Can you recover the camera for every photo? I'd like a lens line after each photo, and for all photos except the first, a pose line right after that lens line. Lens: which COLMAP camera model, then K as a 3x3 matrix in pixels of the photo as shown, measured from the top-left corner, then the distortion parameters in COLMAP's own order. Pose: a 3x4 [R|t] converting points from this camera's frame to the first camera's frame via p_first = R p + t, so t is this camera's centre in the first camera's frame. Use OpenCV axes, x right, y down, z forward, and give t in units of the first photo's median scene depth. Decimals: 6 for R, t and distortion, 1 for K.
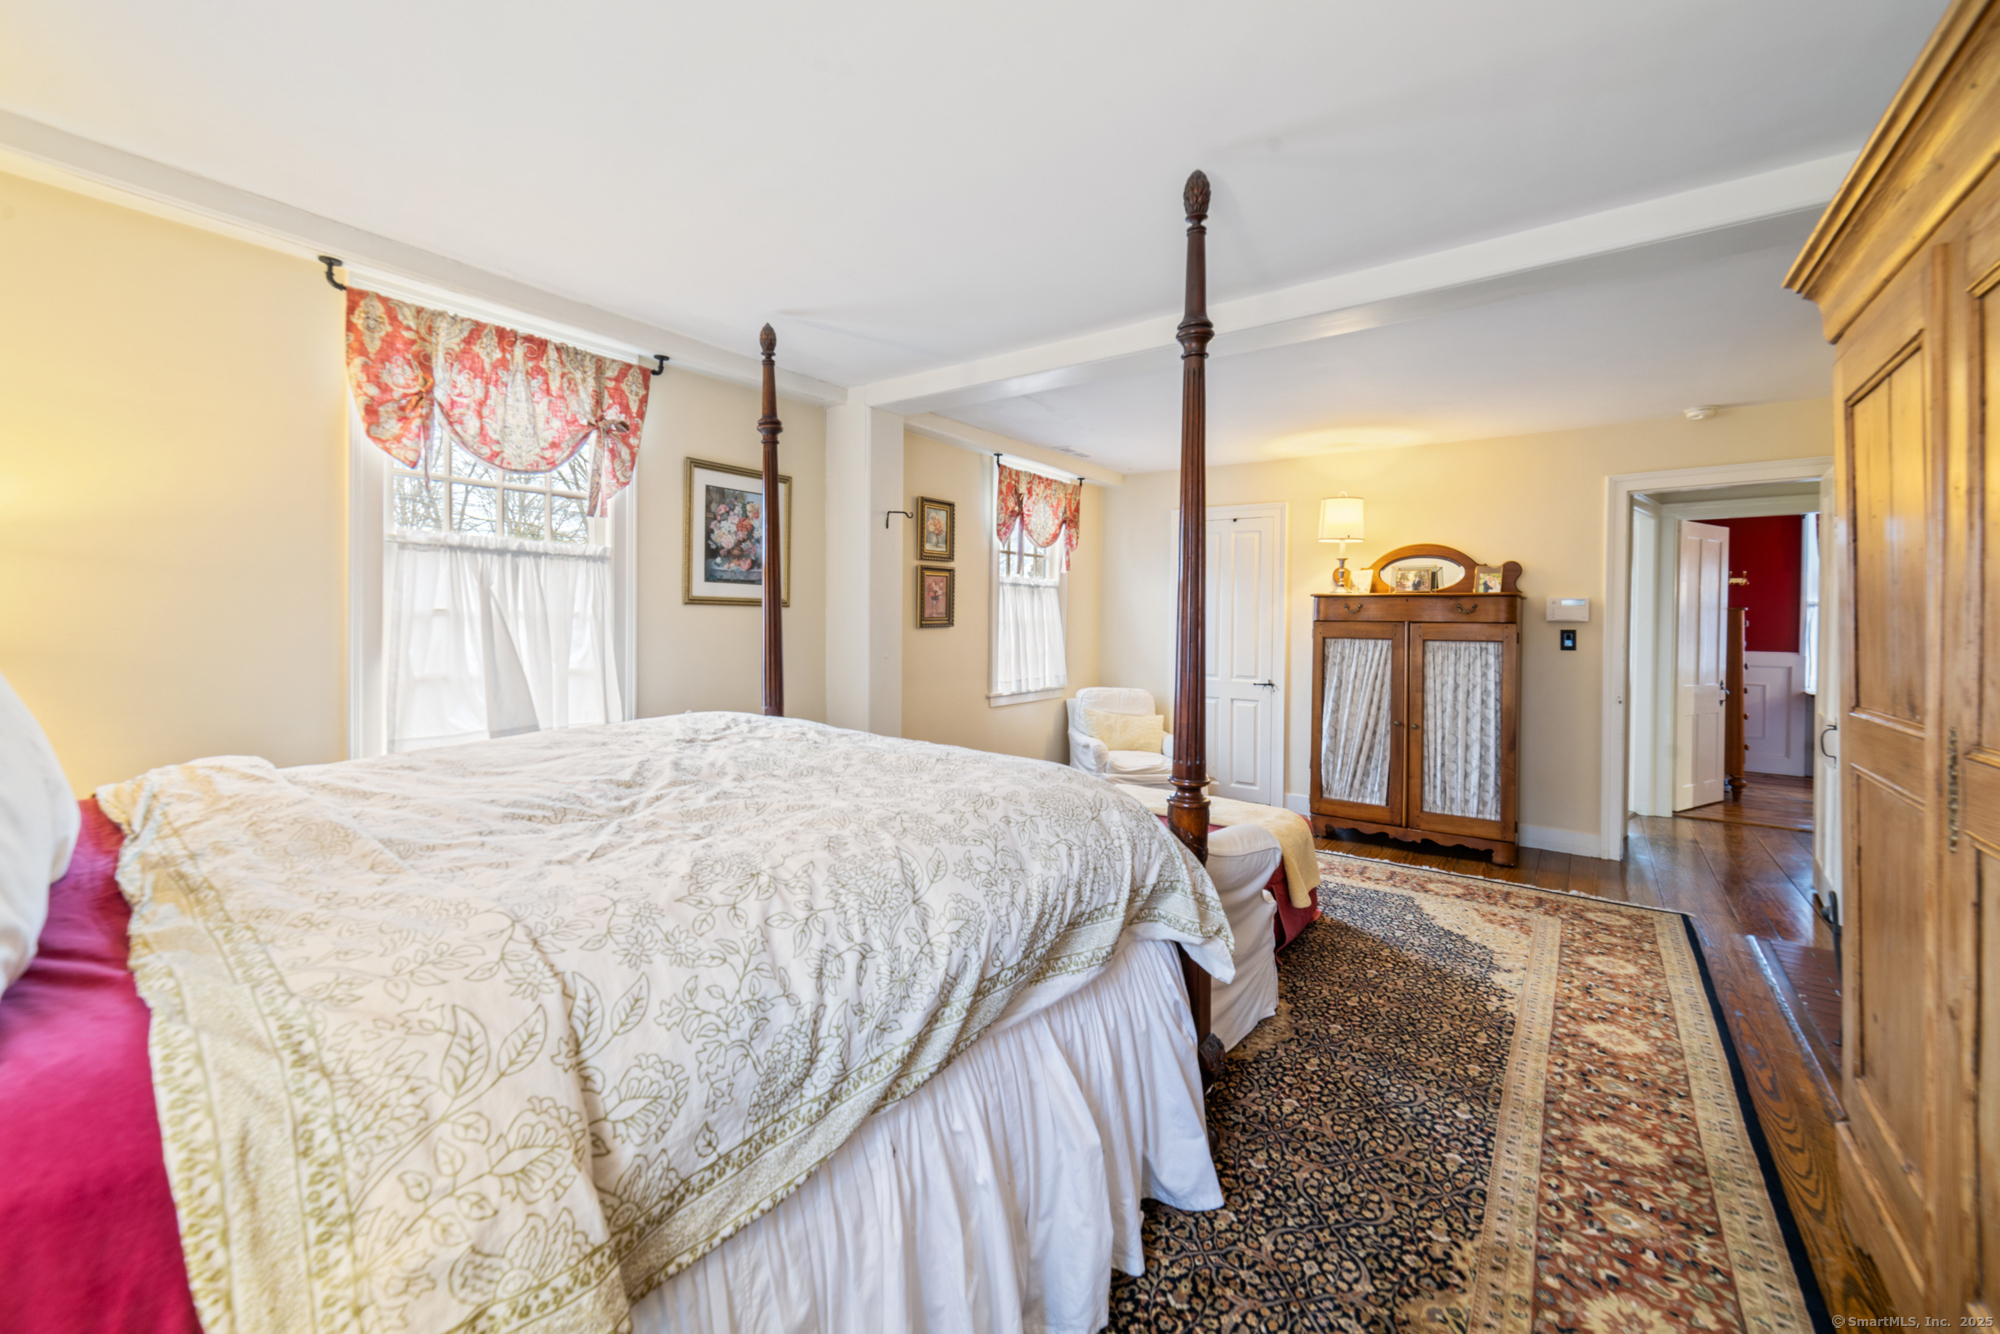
lens RADIAL K [[792.0, 0, 1001.2], [0, 792.0, 621.7], [0, 0, 1]] dist [-0.003224, 0.000741]
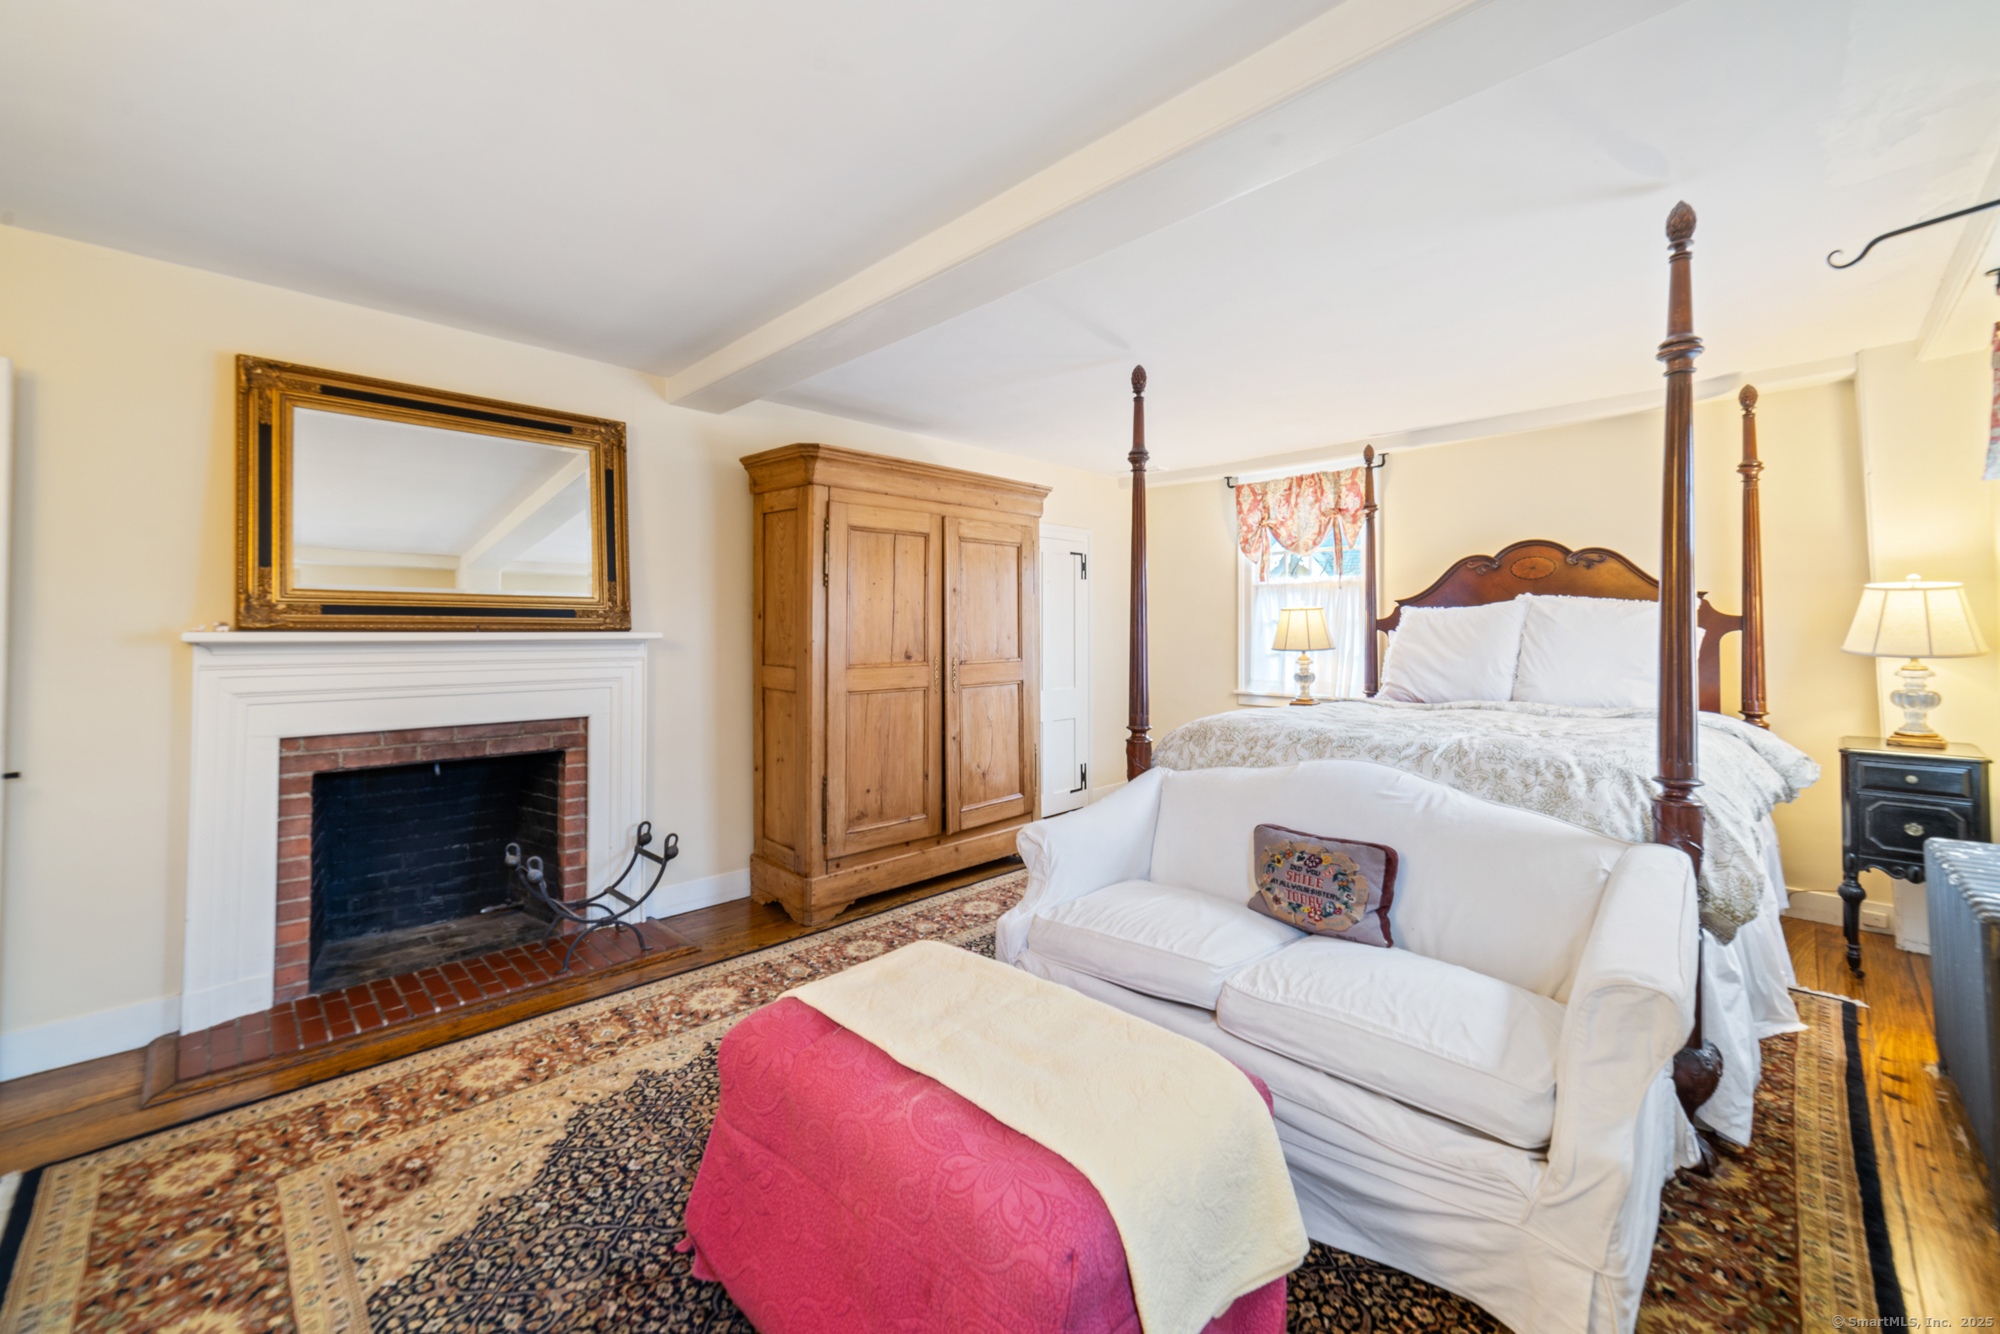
lens RADIAL K [[792.0, 0, 983.8], [0, 792.0, 622.6], [0, 0, 1]] dist [-0.003224, 0.000741]
pose [[-0.986487, -0.007132, 0.163682, 0.174756], [-0.009904, 0.999821, -0.016125, 0.006504], [-0.163538, -0.017528, -0.986381, 1.642824]]
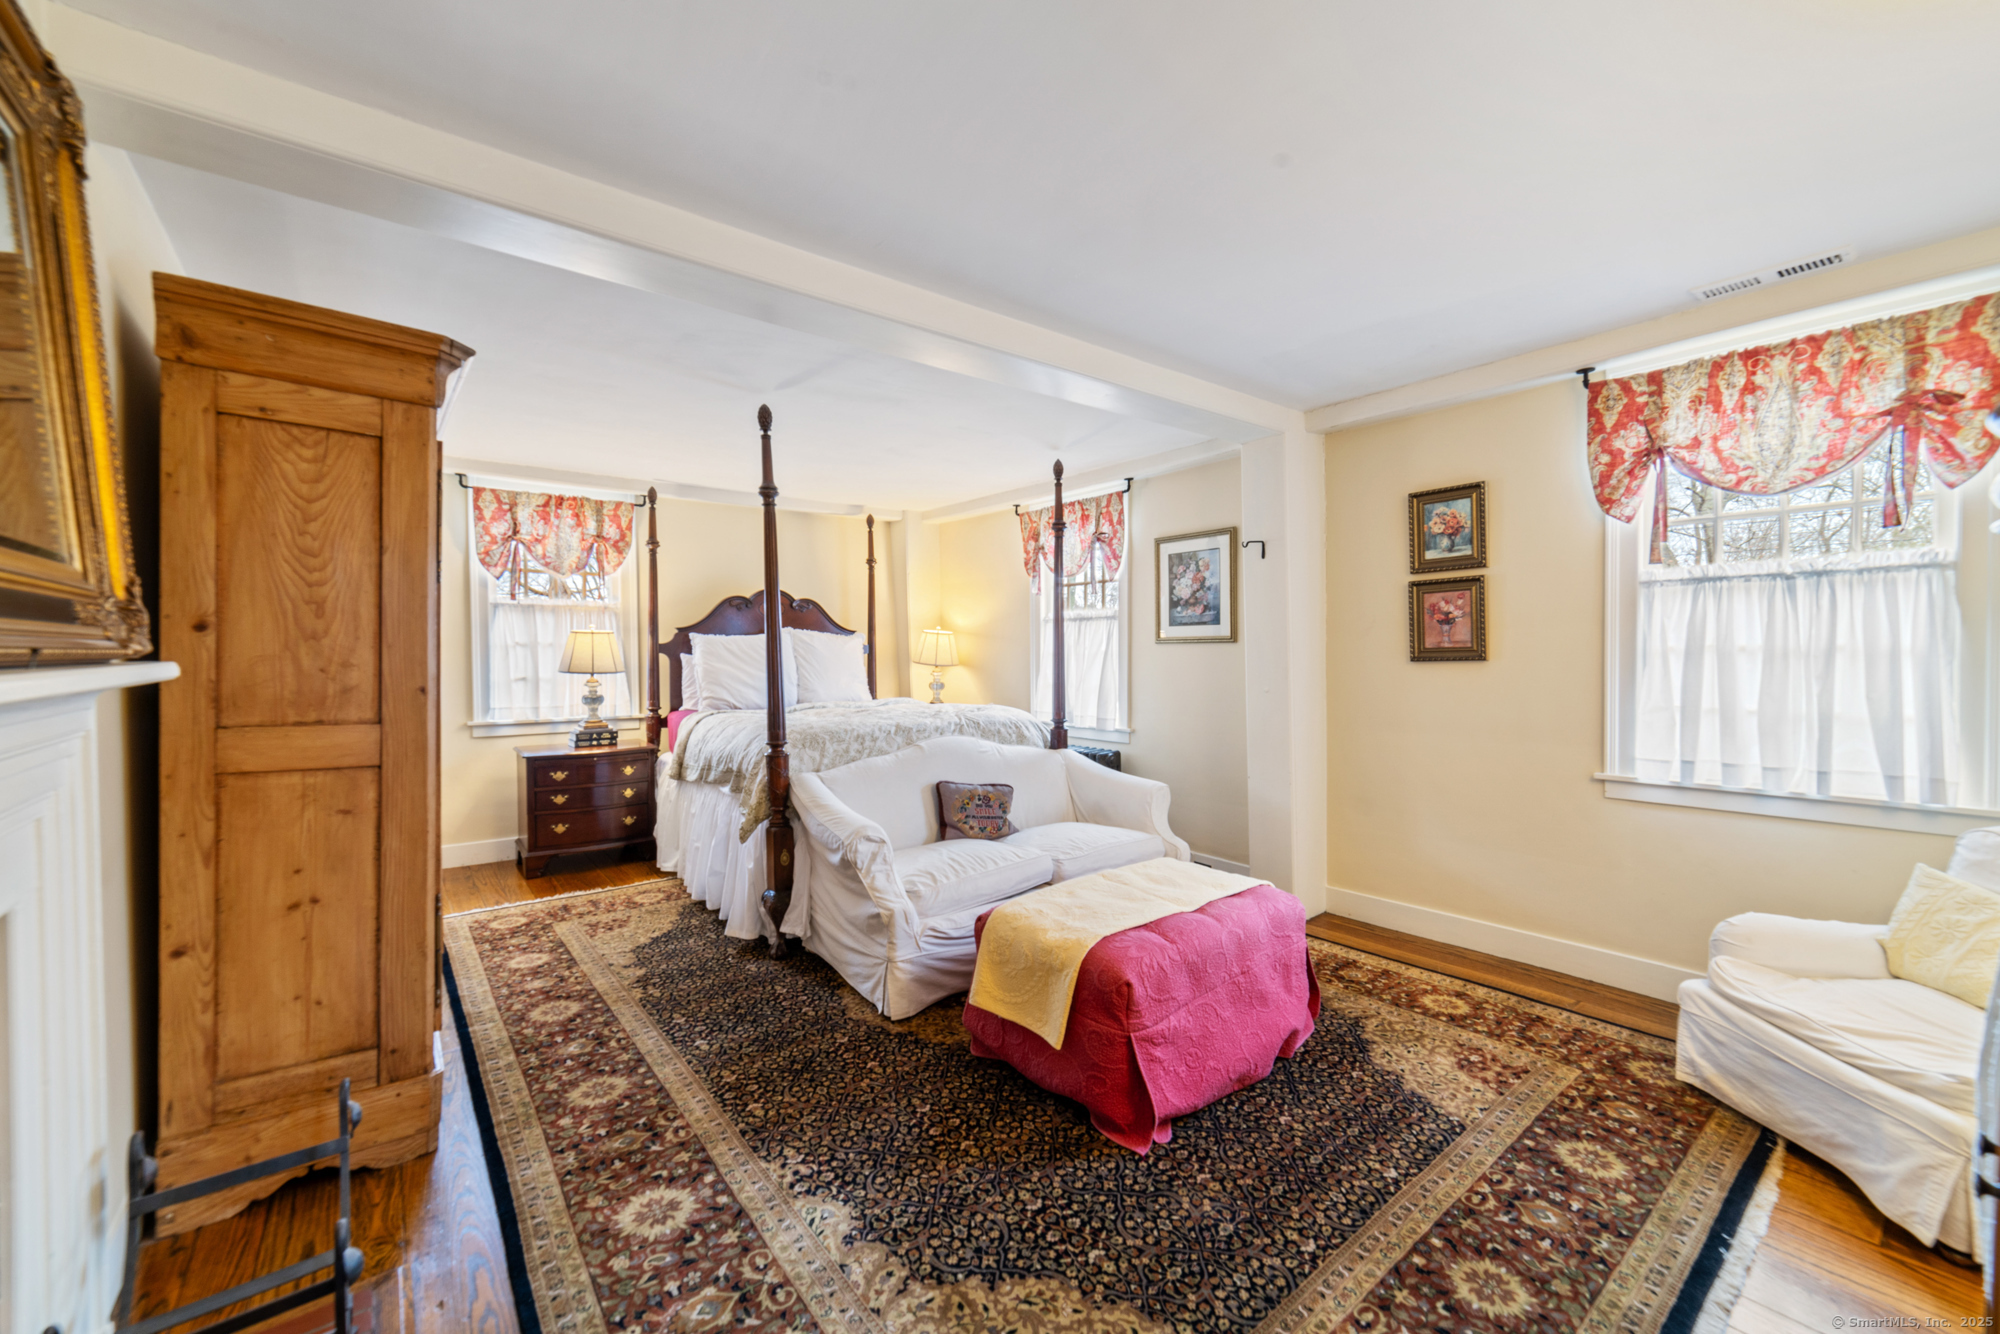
lens RADIAL K [[792.0, 0, 1002.0], [0, 792.0, 667.1], [0, 0, 1]] dist [-0.003224, 0.000741]
pose [[-0.262845, 0.009259, -0.964794, 1.123466], [0.003709, 0.999956, 0.008586, 0.007490], [0.964831, -0.001321, -0.262867, 1.207443]]
